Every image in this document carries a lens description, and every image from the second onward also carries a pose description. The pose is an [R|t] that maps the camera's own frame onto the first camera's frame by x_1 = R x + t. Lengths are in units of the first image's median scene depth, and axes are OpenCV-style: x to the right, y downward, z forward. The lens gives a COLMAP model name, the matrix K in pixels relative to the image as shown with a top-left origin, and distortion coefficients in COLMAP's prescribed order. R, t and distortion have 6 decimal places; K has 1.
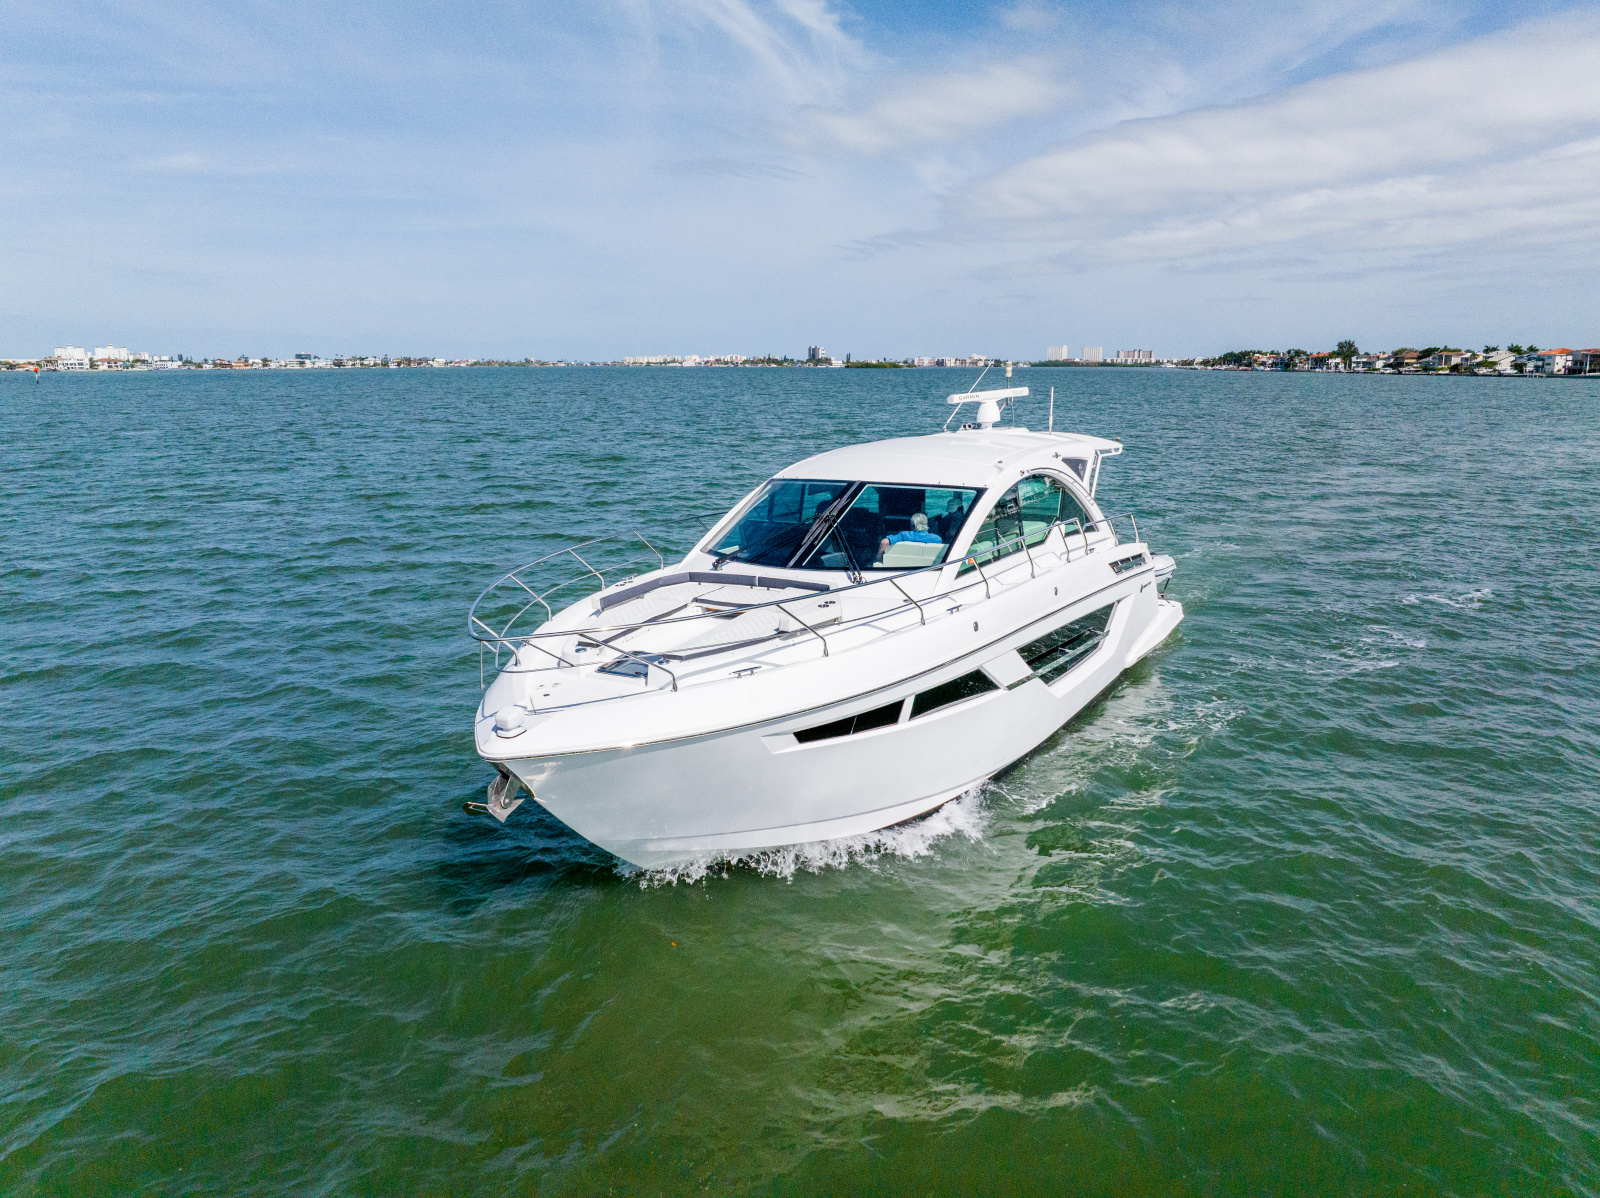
lens RADIAL K [[1113.4, 0, 800.0], [0, 1113.4, 599.0], [0, 0, 1]] dist [-0.003111, -0.037266]
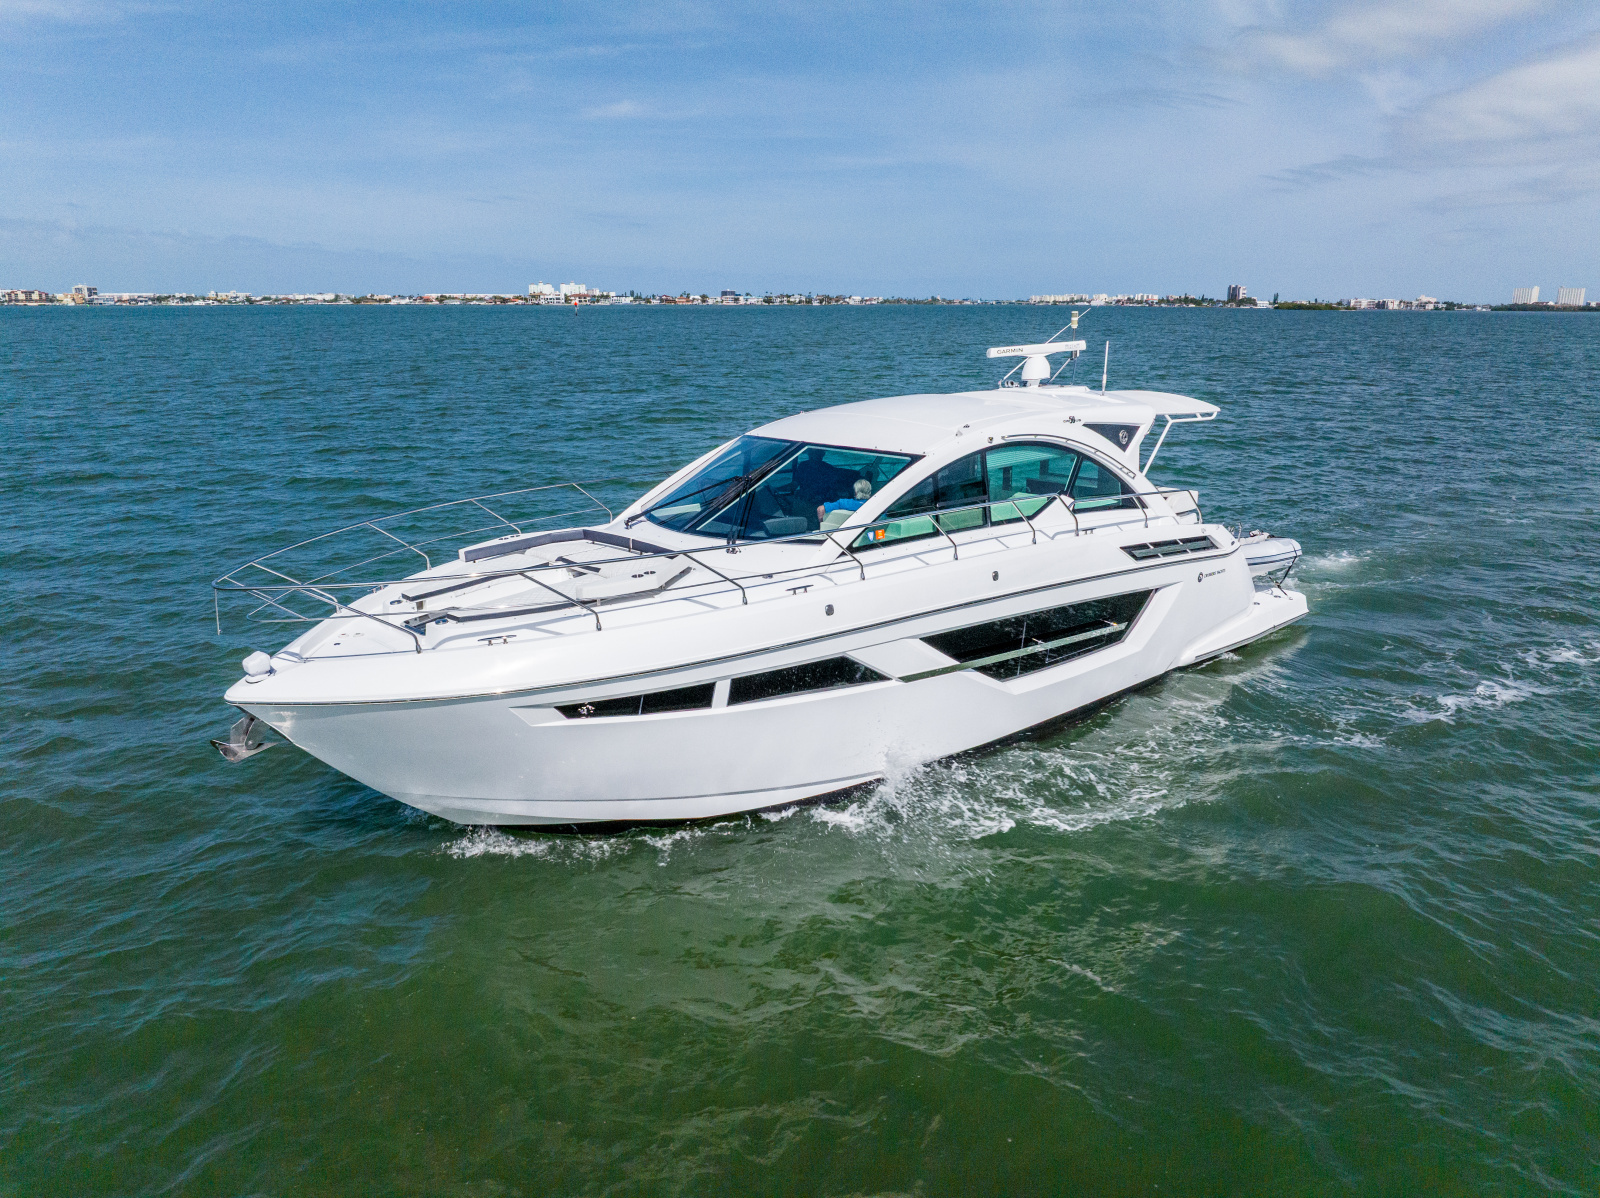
lens RADIAL K [[1113.4, 0, 800.0], [0, 1113.4, 599.0], [0, 0, 1]] dist [-0.003111, -0.037266]
pose [[0.950589, 0.081338, -0.299609, 0.314332], [-0.064581, 0.995765, 0.065428, -0.033324], [0.303662, -0.042846, 0.951816, 0.092934]]
